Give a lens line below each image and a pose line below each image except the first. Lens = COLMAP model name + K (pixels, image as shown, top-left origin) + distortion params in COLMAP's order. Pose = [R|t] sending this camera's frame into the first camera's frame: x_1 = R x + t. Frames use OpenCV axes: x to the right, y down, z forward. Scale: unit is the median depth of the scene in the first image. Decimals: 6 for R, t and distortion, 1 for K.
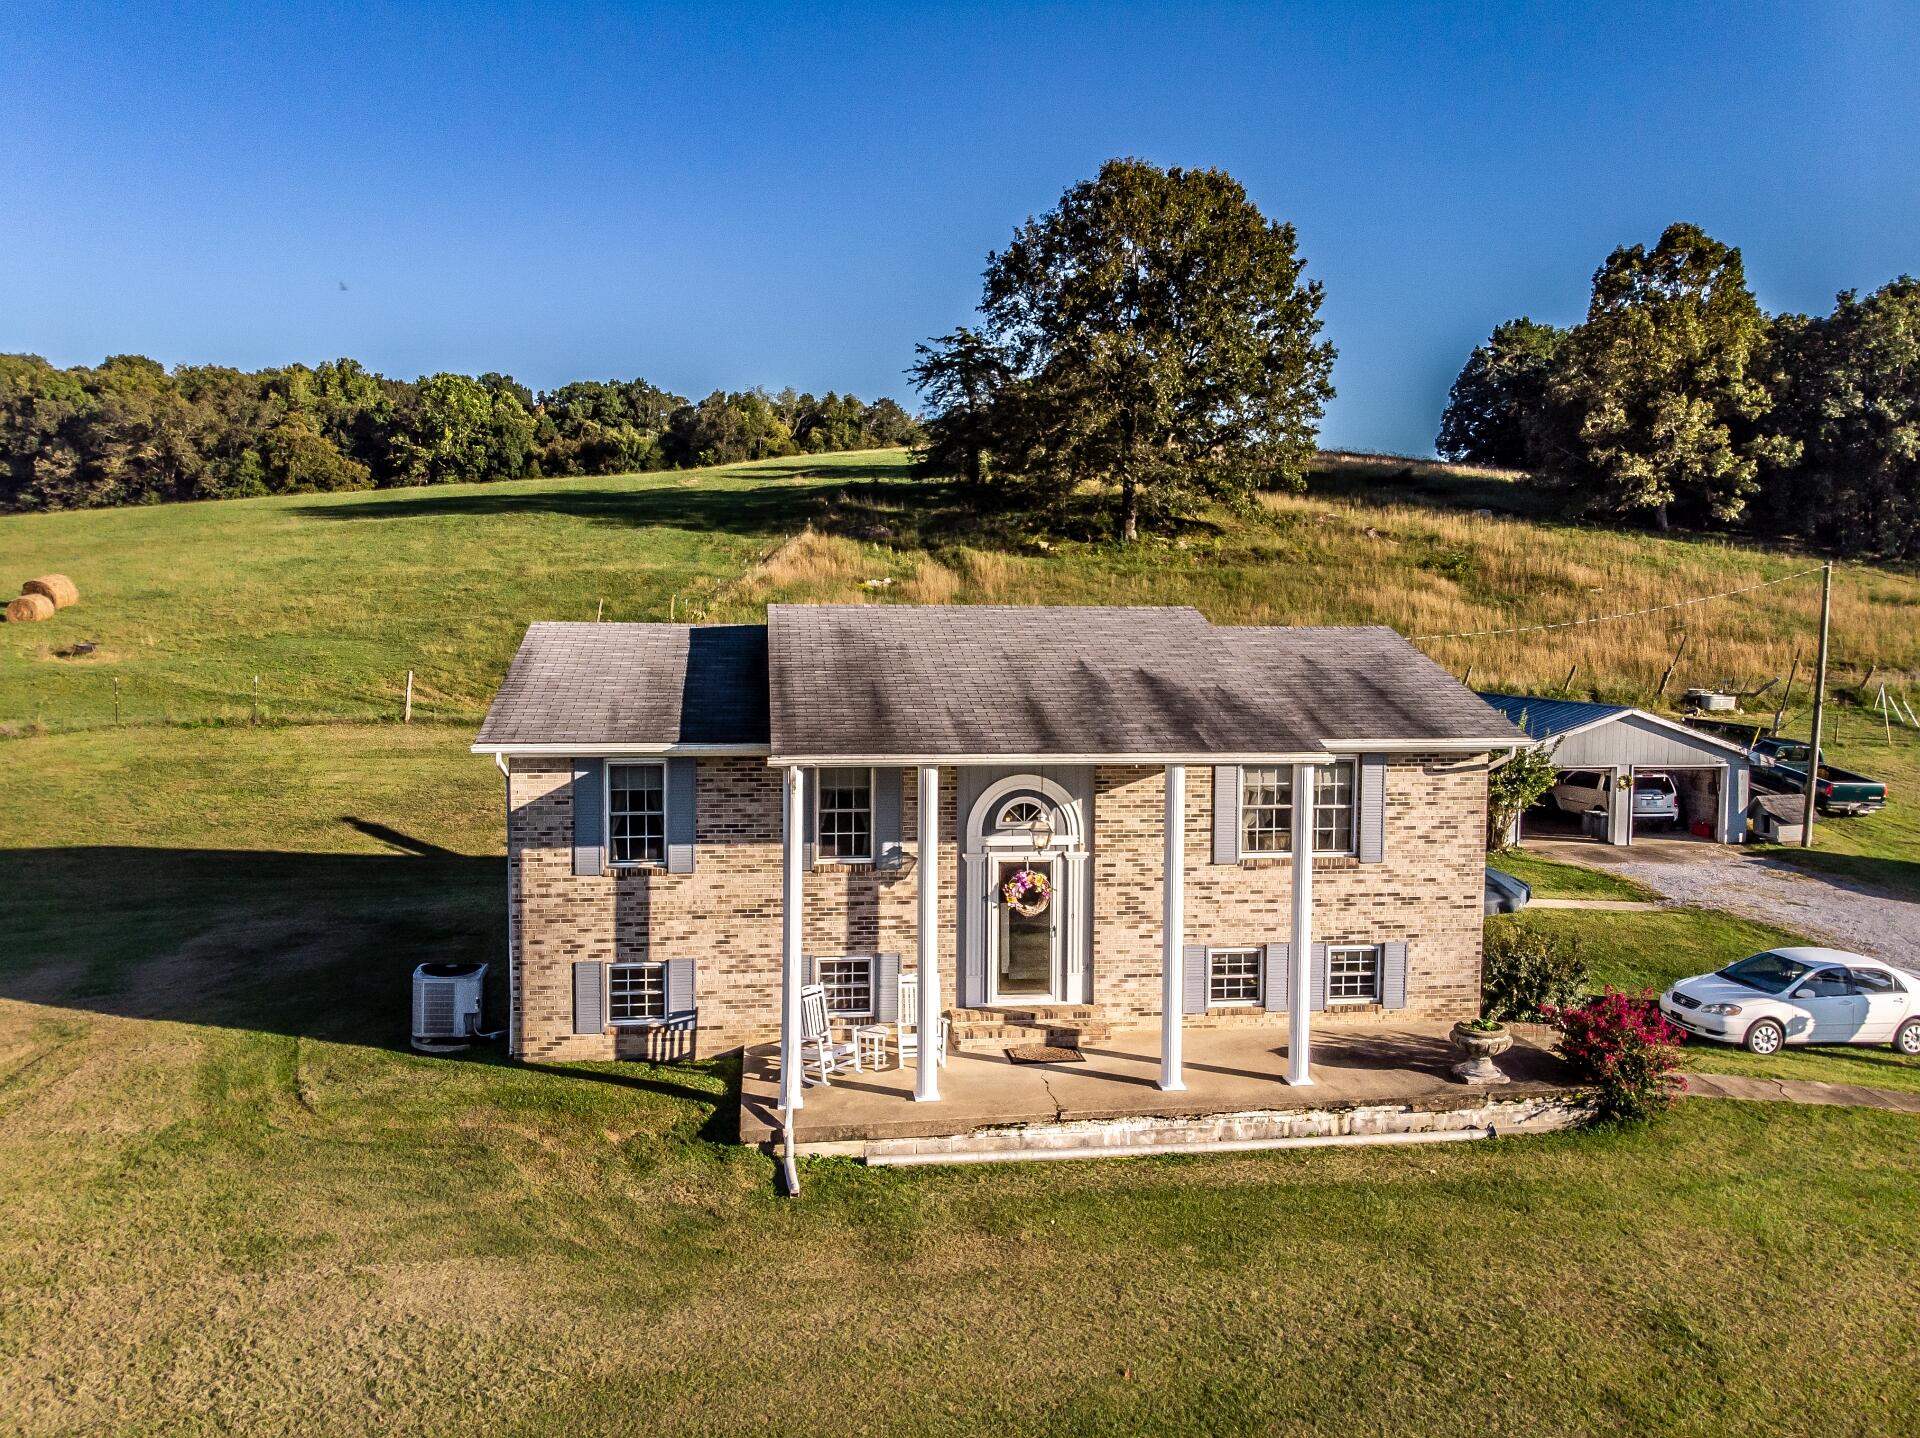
lens RADIAL K [[1431.0, 0, 959.9], [0, 1431.0, 710.7], [0, 0, 1]] dist [-0.003780, 0.014305]
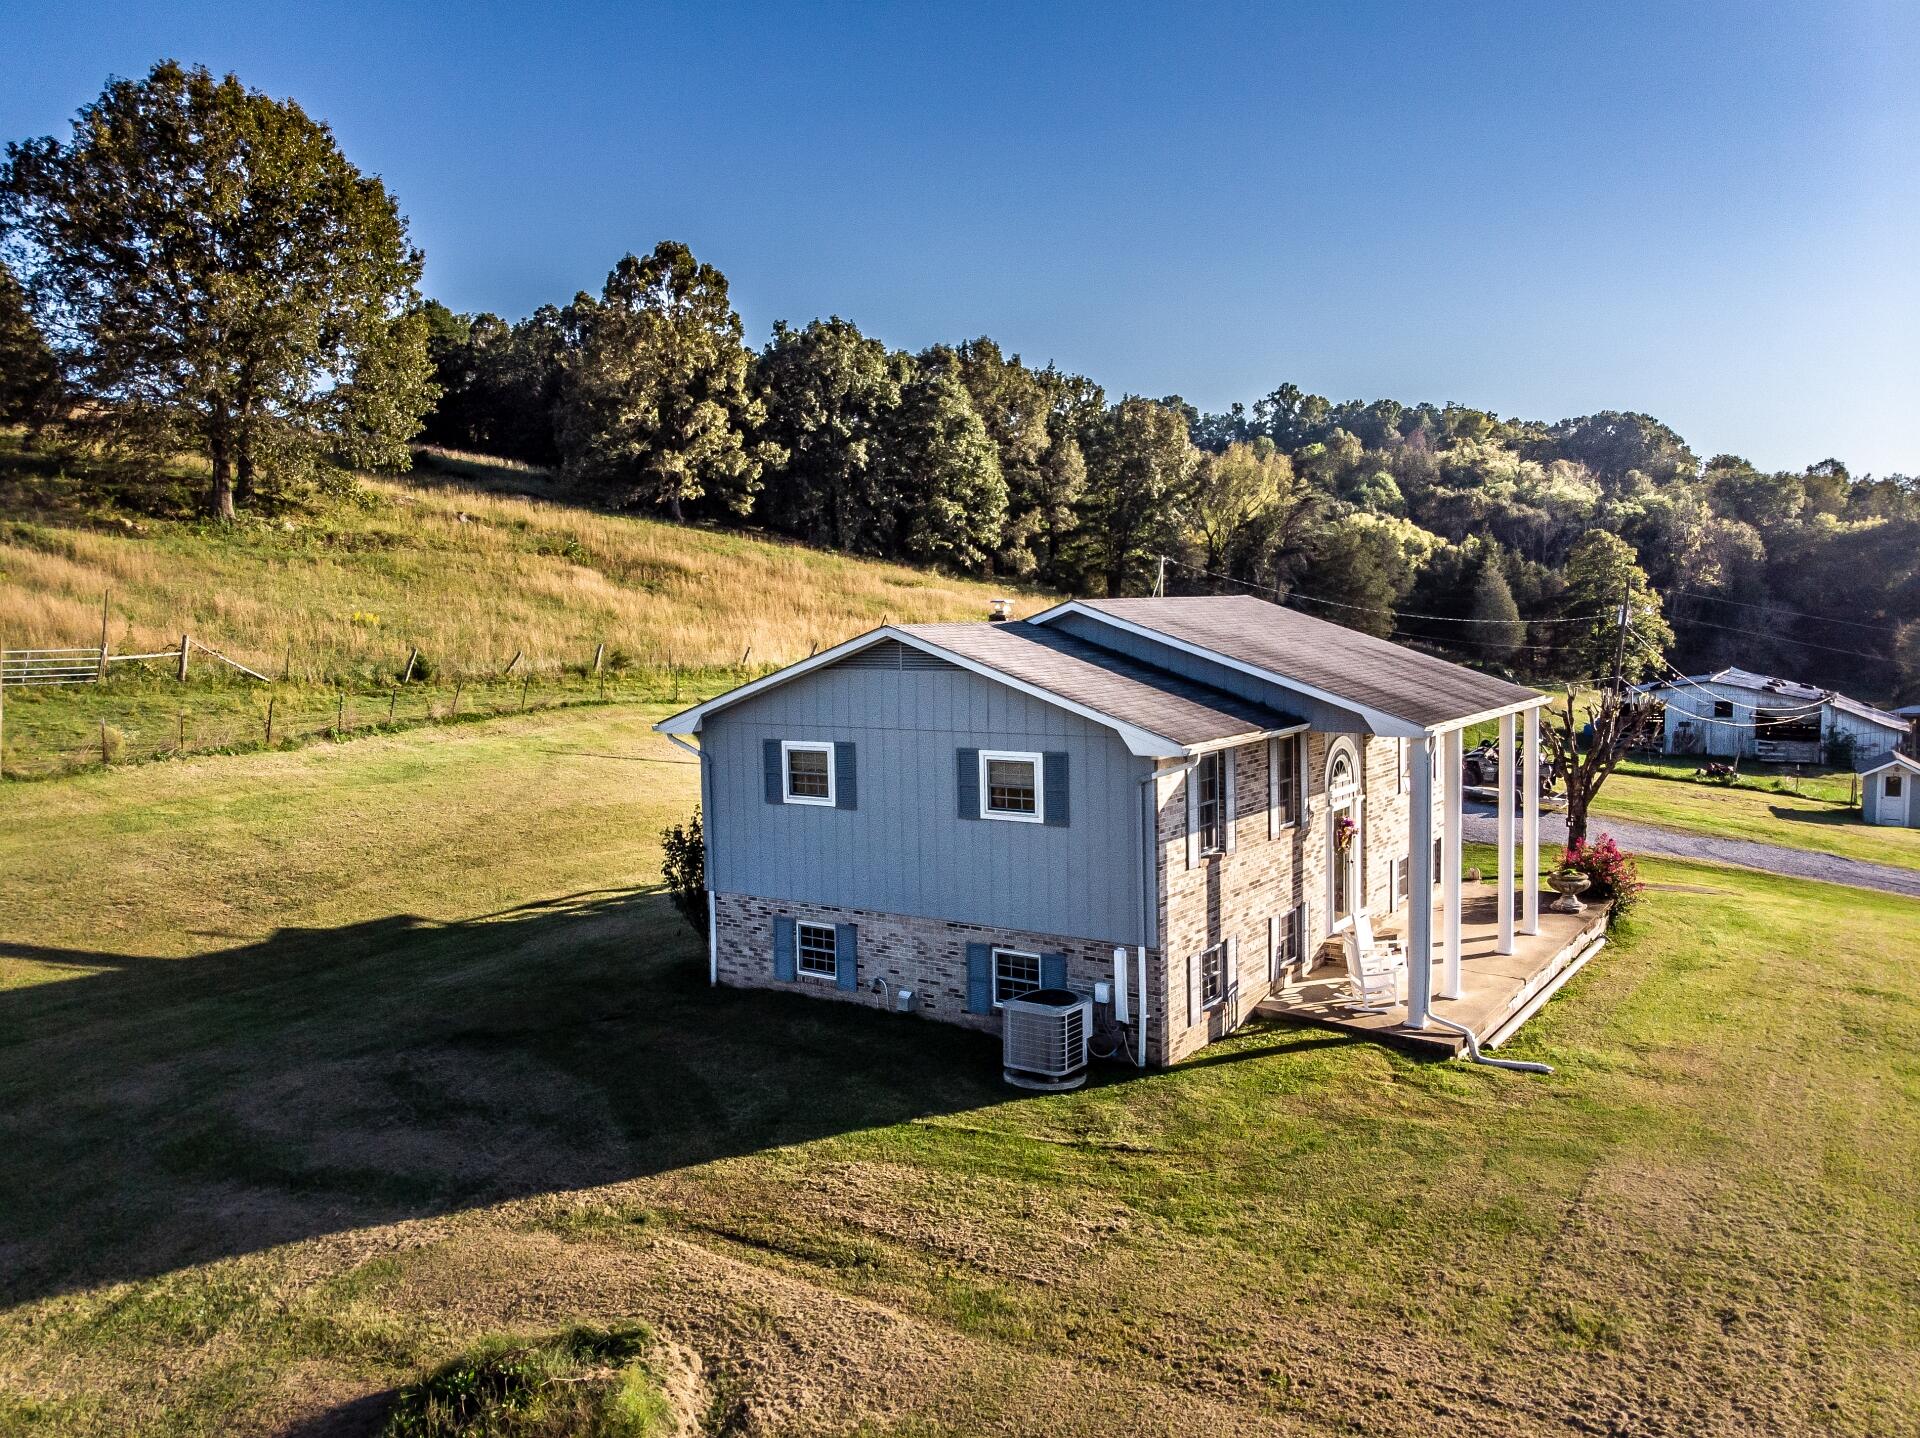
lens RADIAL K [[1495.1, 0, 960.0], [0, 1495.1, 719.0], [0, 0, 1]] dist [-0.002791, -0.001462]
pose [[0.661931, -0.073463, 0.745956, -0.269614], [0.064552, 0.997075, 0.040913, -0.010061], [-0.746780, 0.021071, 0.664737, 0.099166]]
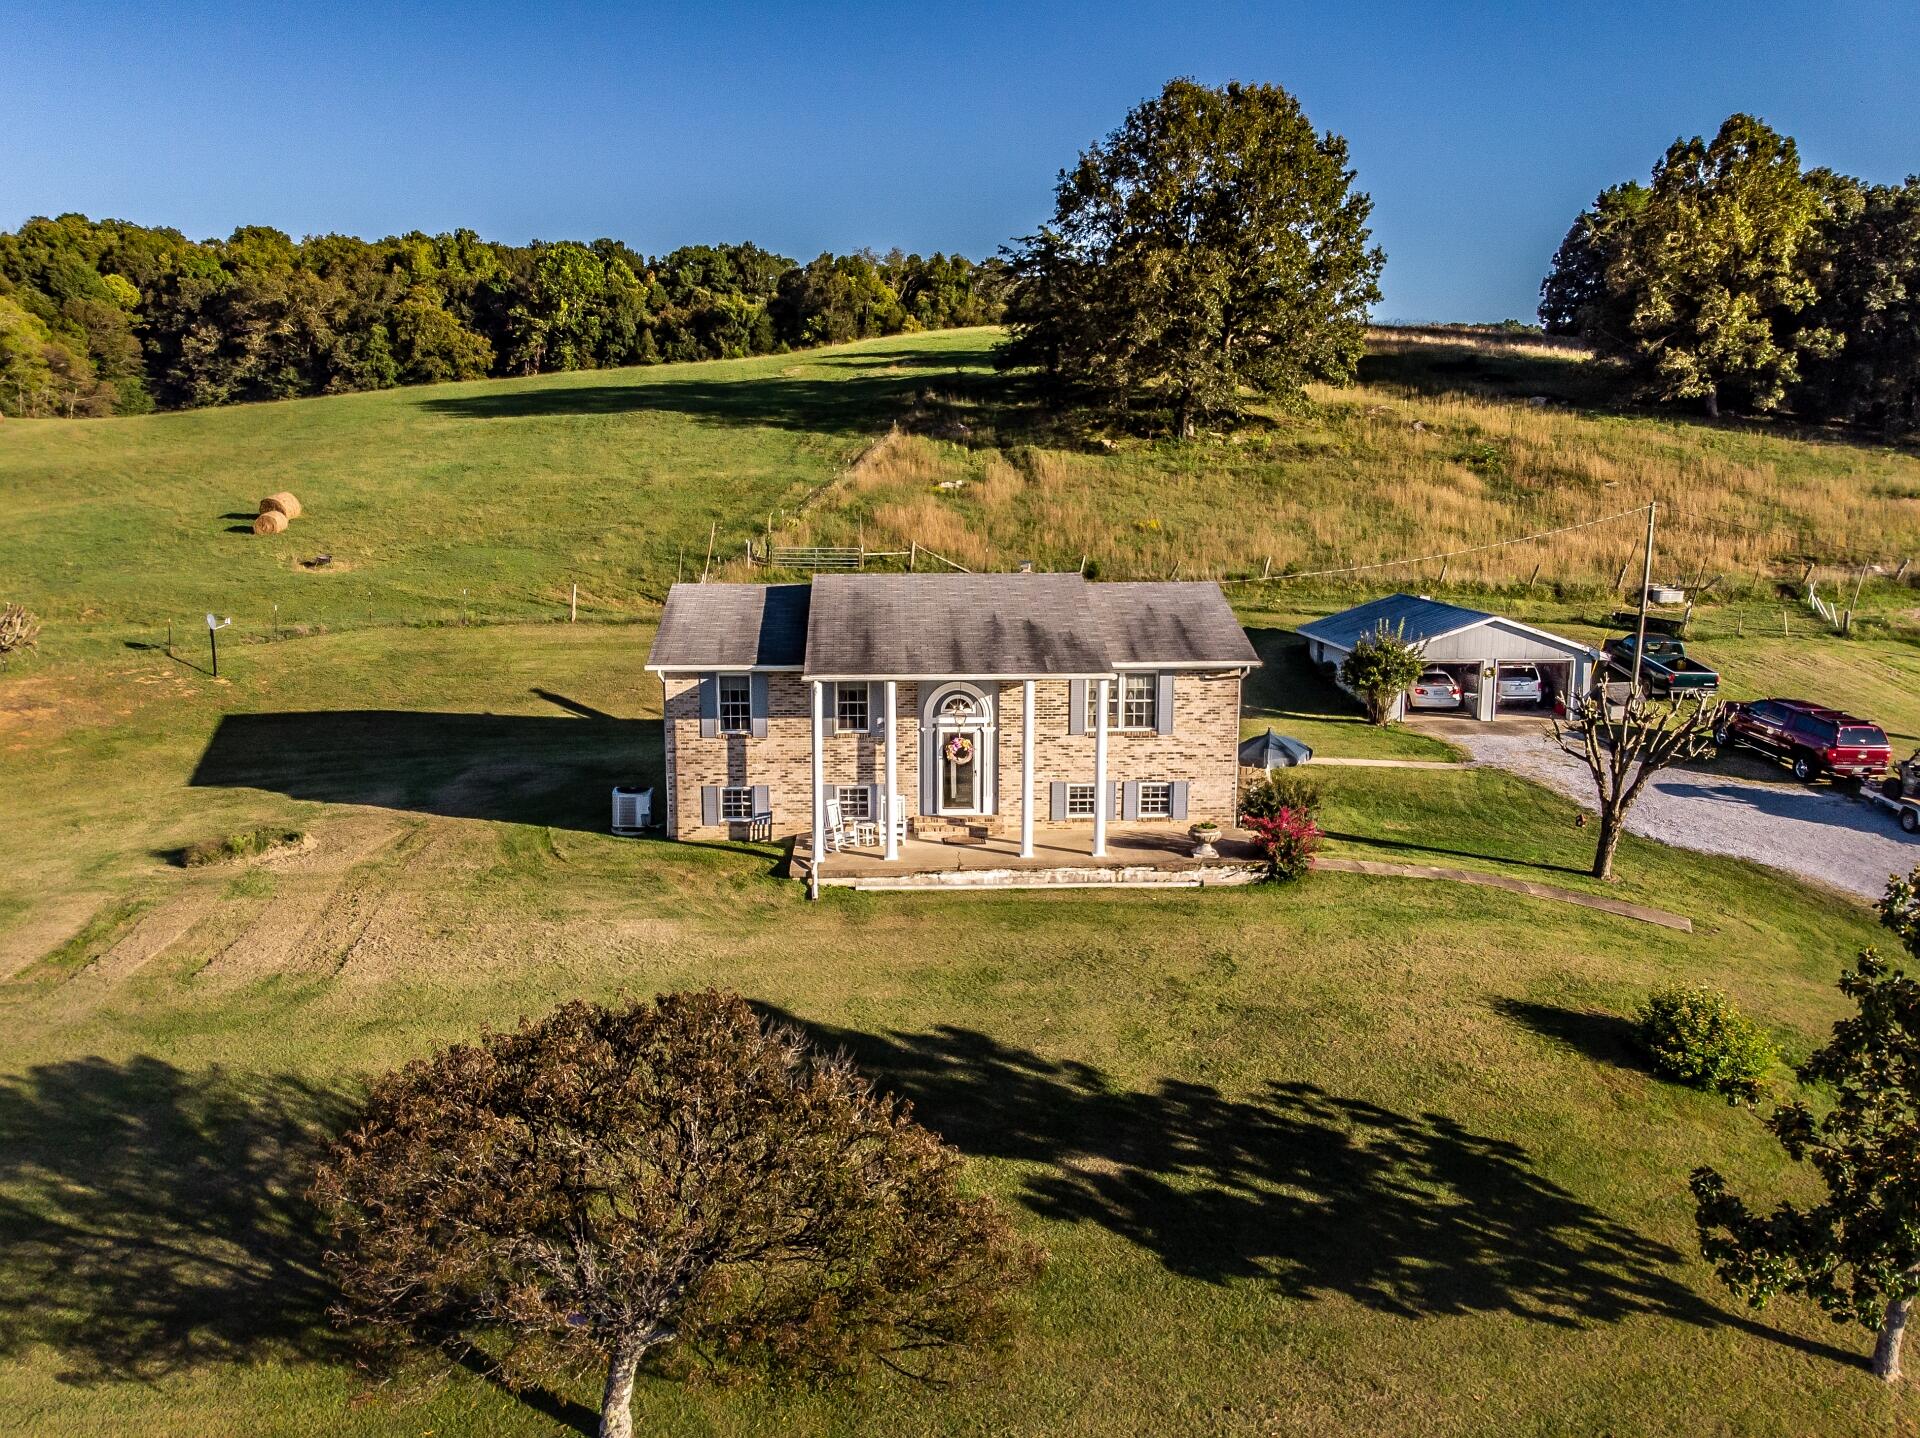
lens RADIAL K [[1522.3, 0, 973.7], [0, 1522.3, 717.9], [0, 0, 1]] dist [0.007409, 0.001740]
pose [[0.996894, 0.008620, -0.078285, 0.051085], [-0.000633, 0.994838, 0.101472, -0.023872], [0.078755, -0.101107, 0.991754, -0.200223]]
